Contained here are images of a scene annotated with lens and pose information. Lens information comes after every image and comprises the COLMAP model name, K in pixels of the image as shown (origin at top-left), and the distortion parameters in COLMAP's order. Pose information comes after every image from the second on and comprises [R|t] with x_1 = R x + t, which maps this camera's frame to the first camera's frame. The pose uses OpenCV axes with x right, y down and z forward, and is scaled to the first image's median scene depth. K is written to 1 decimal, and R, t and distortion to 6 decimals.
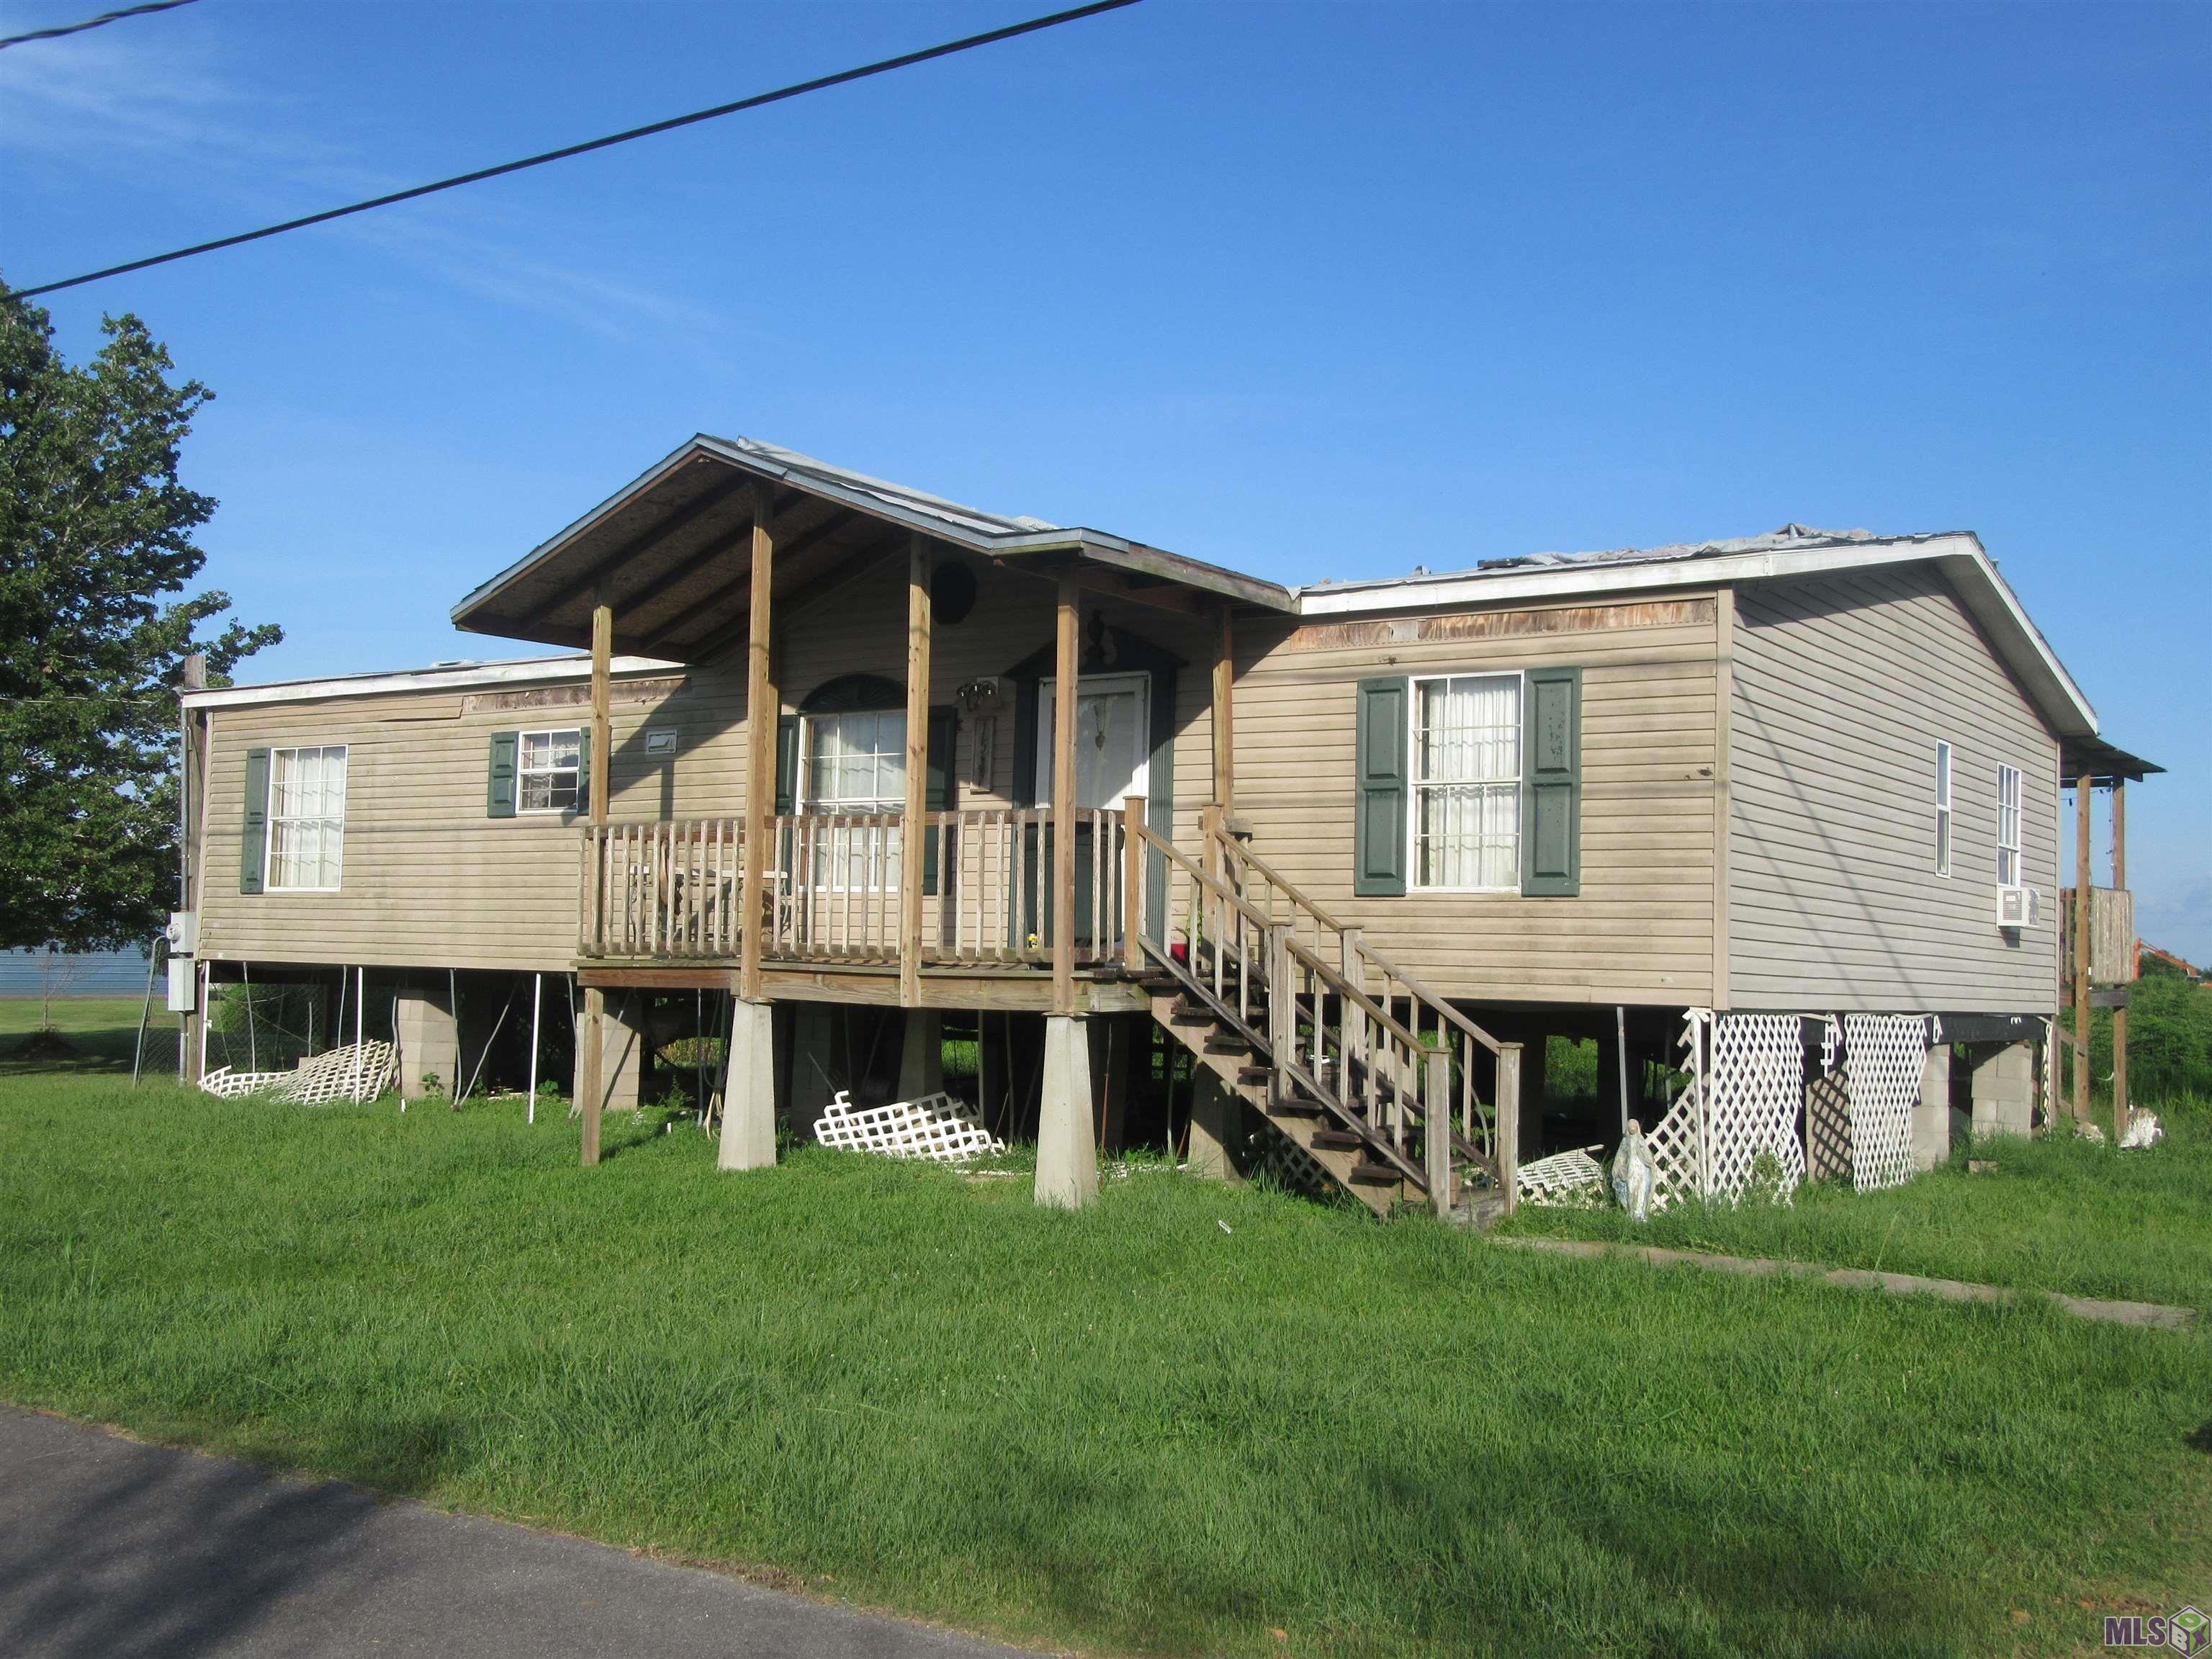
lens RADIAL K [[2204.1, 0, 1106.4], [0, 2204.1, 841.1], [0, 0, 1]] dist [-0.071125, -0.001975]
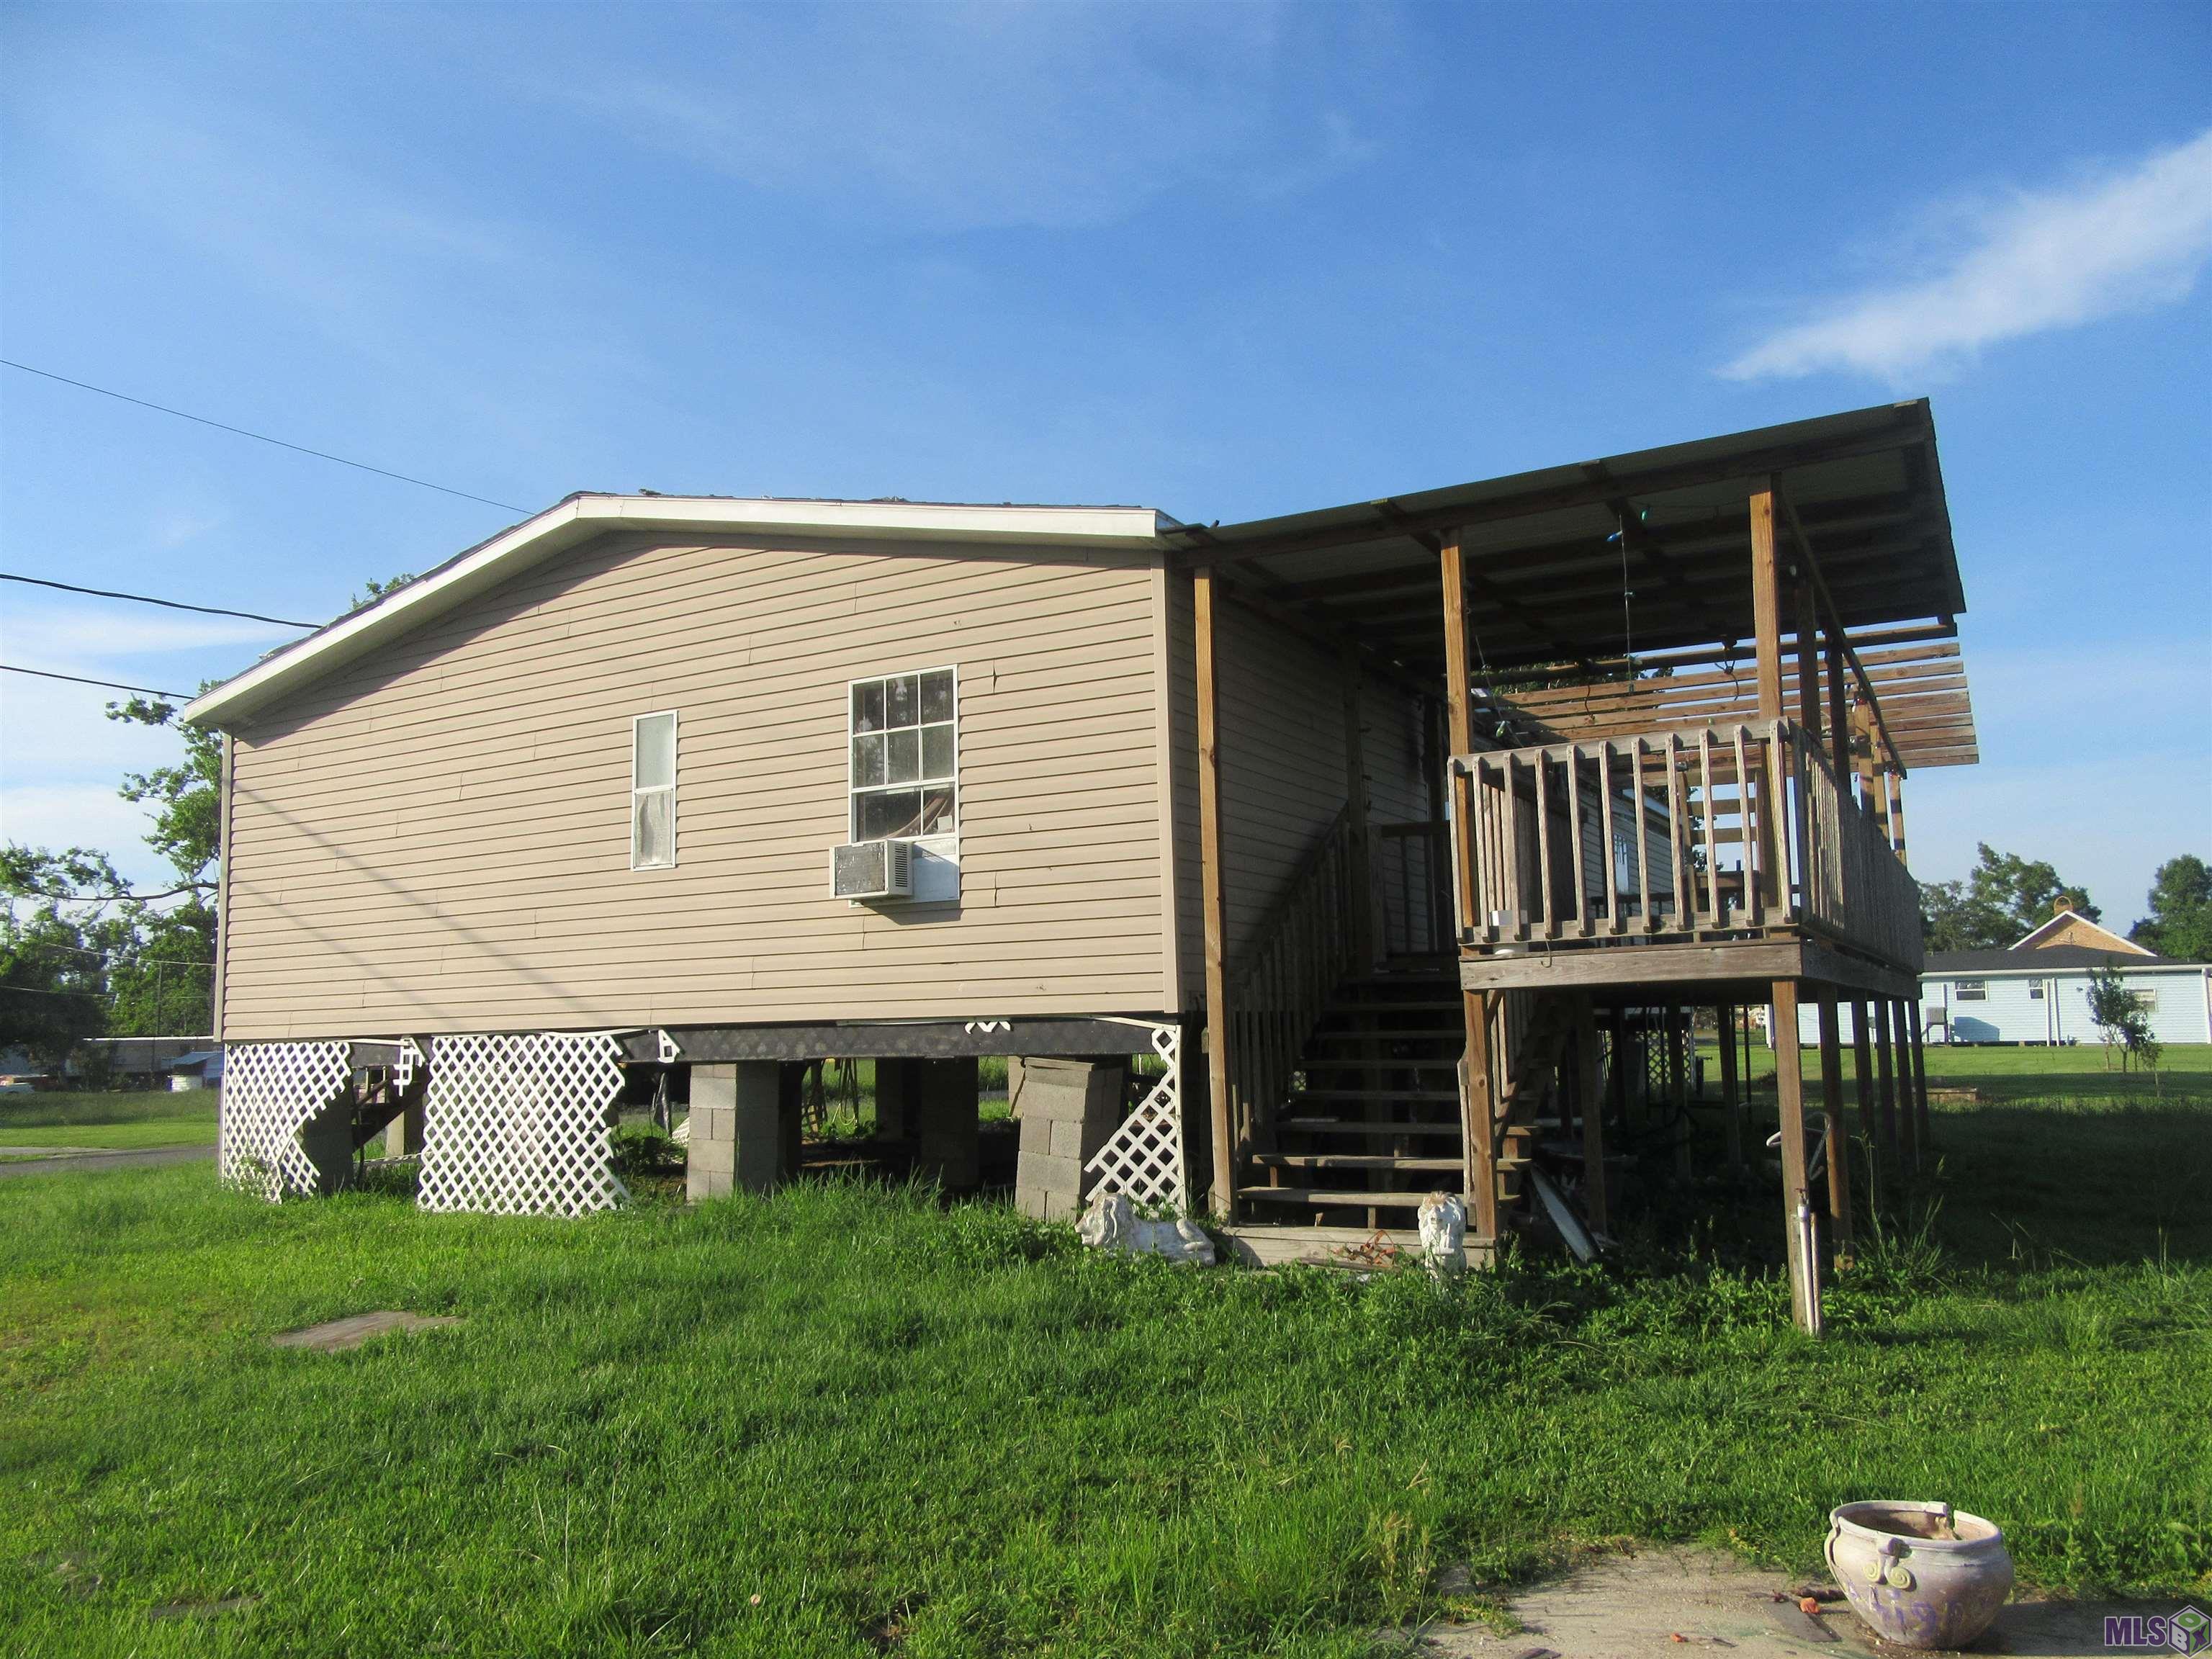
lens RADIAL K [[1628.3, 0, 1096.9], [0, 1628.3, 824.9], [0, 0, 1]] dist [0.003320, -0.053506]
pose [[0.103925, -0.160139, -0.981608, 1.052530], [0.090676, 0.984368, -0.150989, 0.113823], [0.990443, -0.073317, 0.116821, 1.117505]]
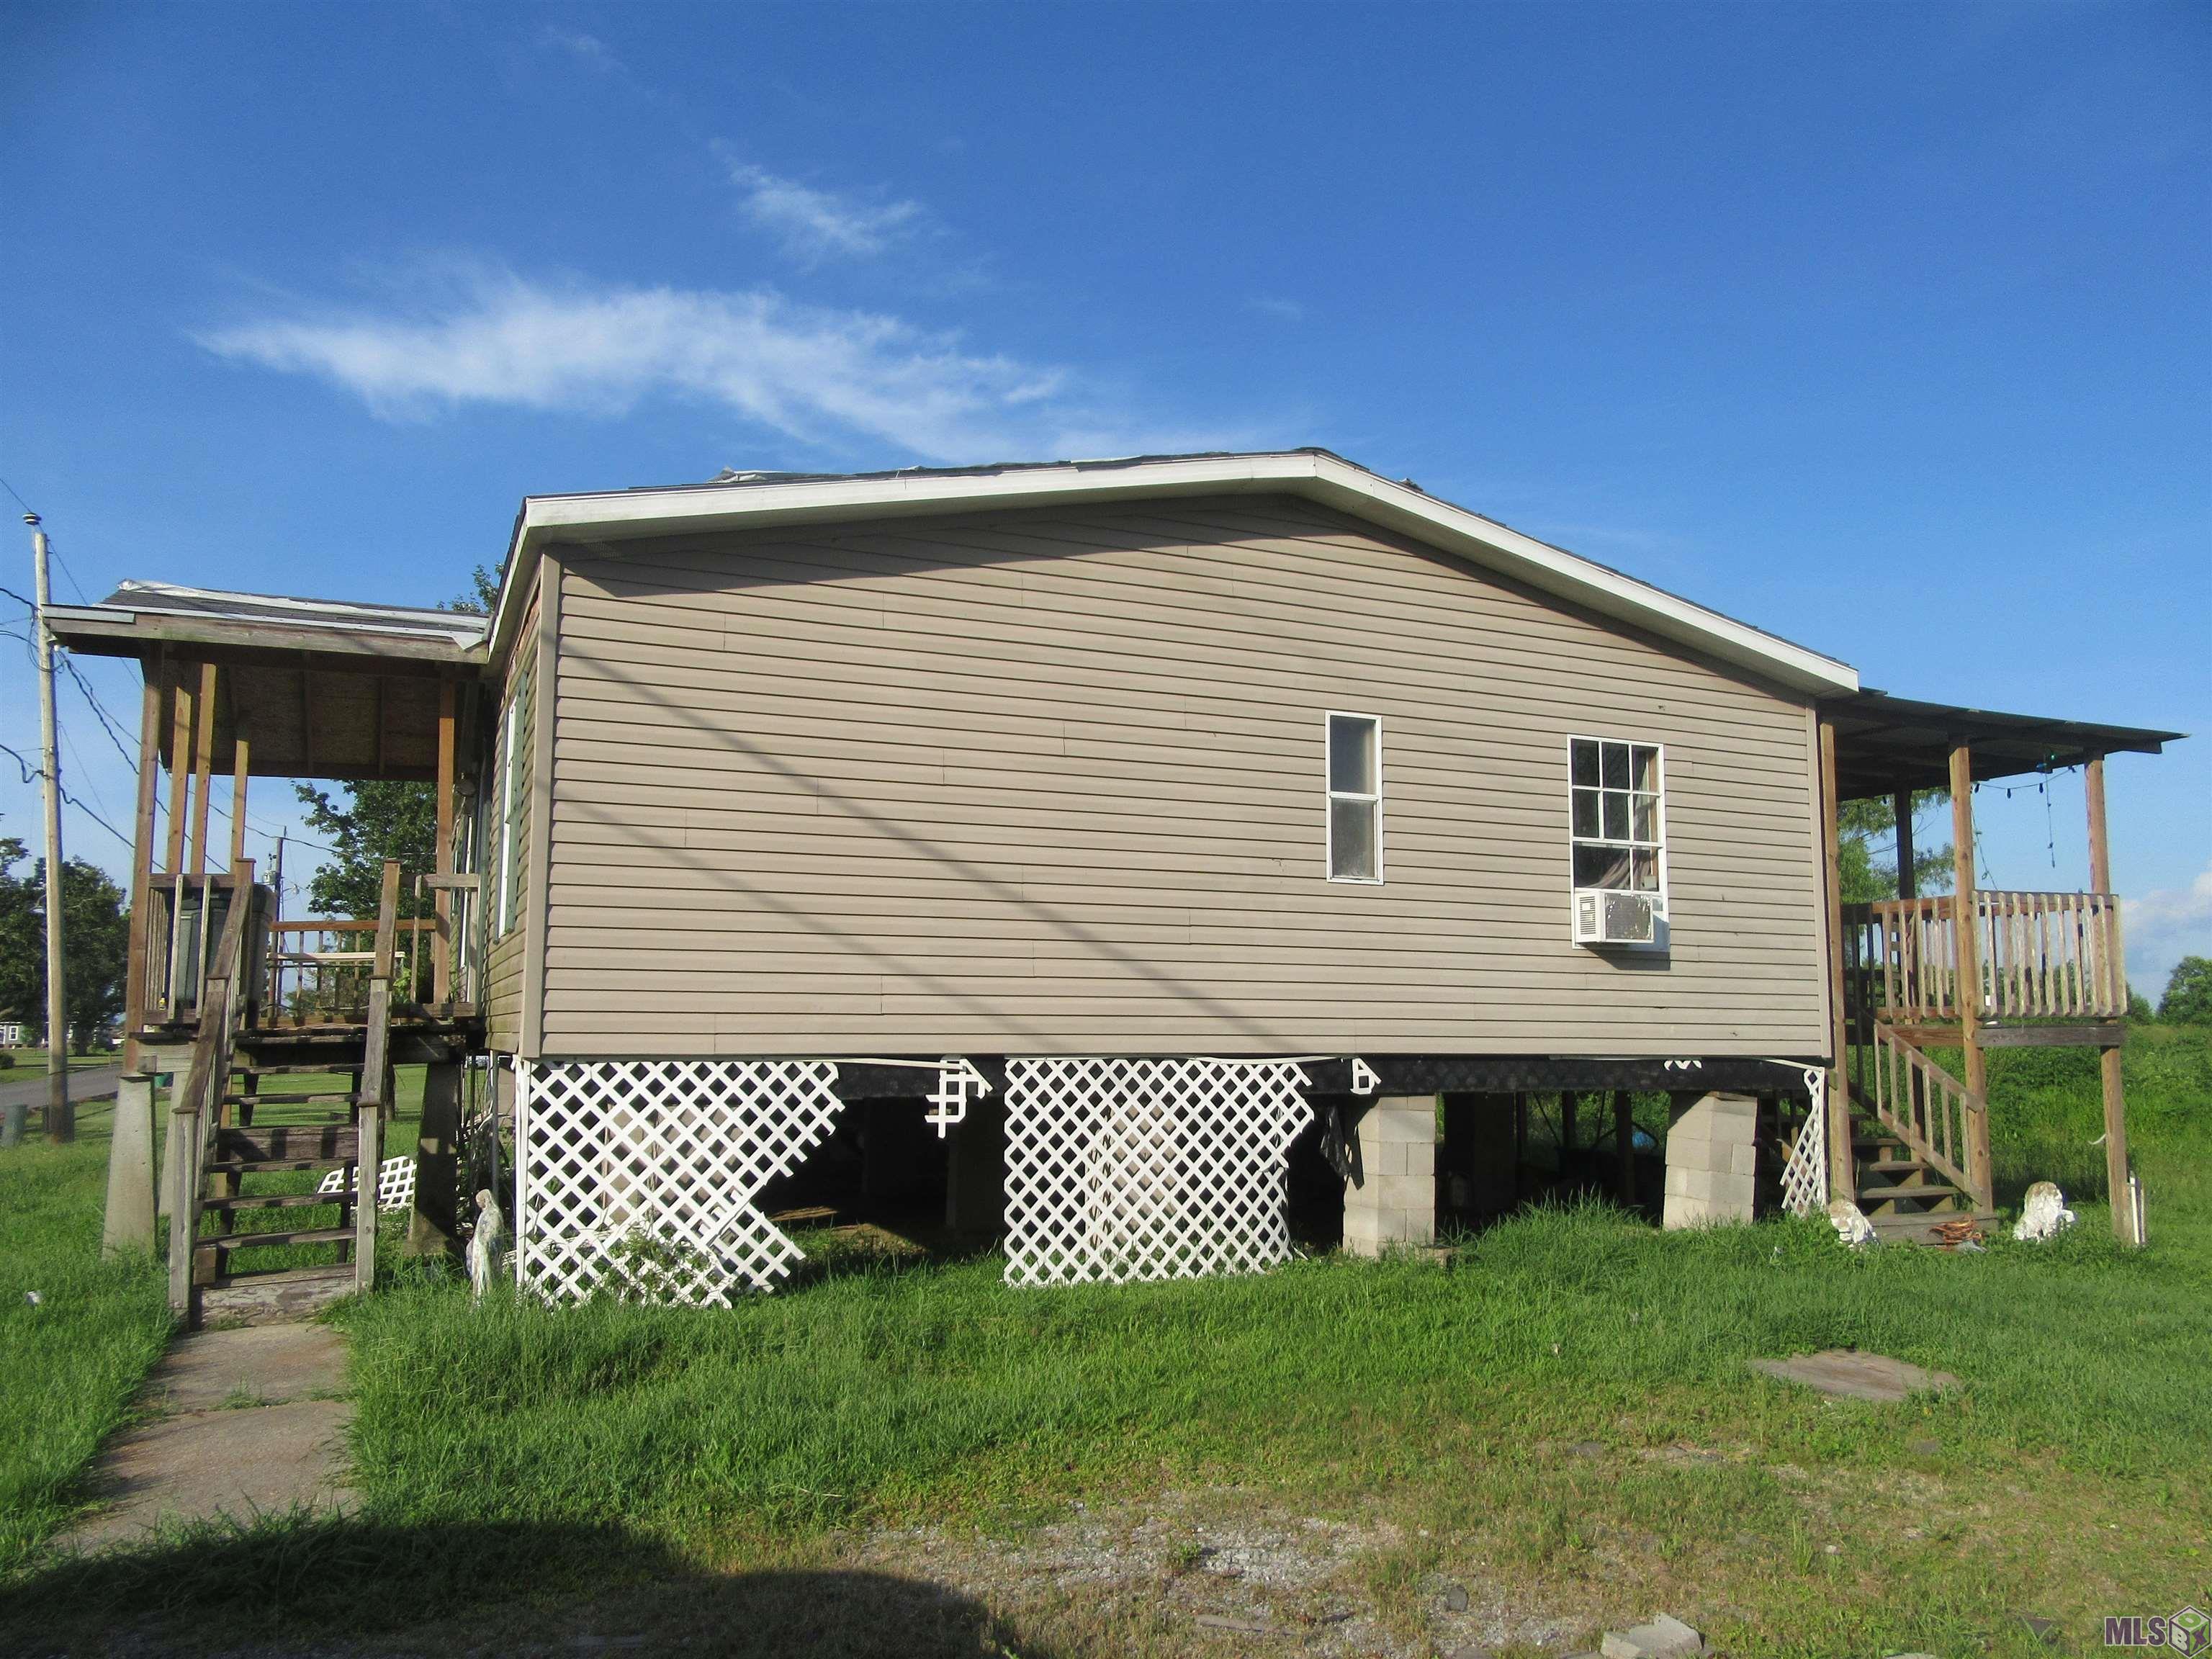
lens RADIAL K [[1628.3, 0, 1096.9], [0, 1628.3, 824.9], [0, 0, 1]] dist [0.003320, -0.053506]
pose [[0.861958, -0.088557, -0.499185, 0.609659], [0.051368, 0.994814, -0.087784, 0.043018], [0.504370, 0.050024, 0.862037, 0.449617]]
